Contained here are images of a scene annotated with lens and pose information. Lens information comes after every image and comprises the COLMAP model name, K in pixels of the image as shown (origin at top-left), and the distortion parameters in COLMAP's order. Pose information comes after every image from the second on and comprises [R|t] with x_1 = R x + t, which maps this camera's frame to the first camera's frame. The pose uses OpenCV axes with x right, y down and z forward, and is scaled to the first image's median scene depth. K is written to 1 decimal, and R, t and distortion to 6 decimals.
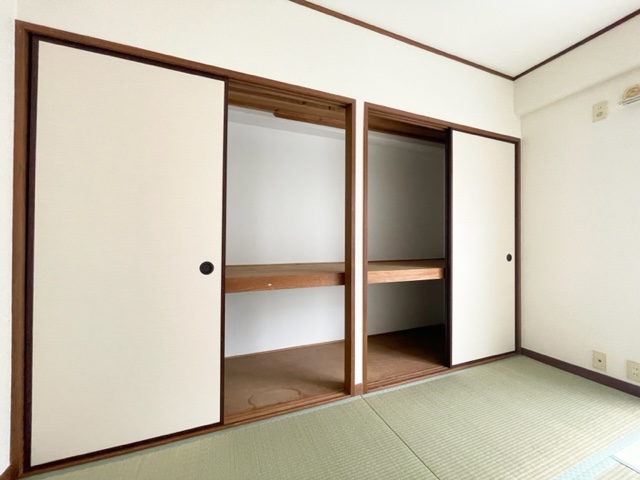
lens RADIAL K [[260.7, 0, 321.1], [0, 260.7, 241.7], [0, 0, 1]] dist [-0.000685, 0.000572]
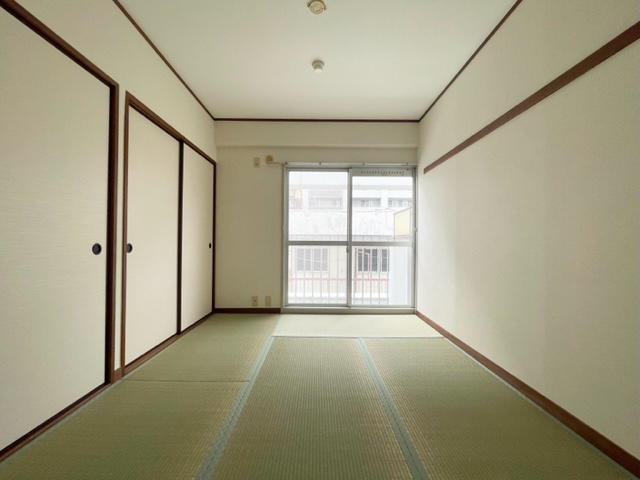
lens RADIAL K [[260.7, 0, 319.3], [0, 260.7, 240.4], [0, 0, 1]] dist [-0.000685, 0.000572]
pose [[0.374336, 0.008583, 0.927254, -0.411724], [-0.011193, 0.999926, -0.004737, 0.039345], [-0.927226, -0.008606, 0.374404, -0.073803]]
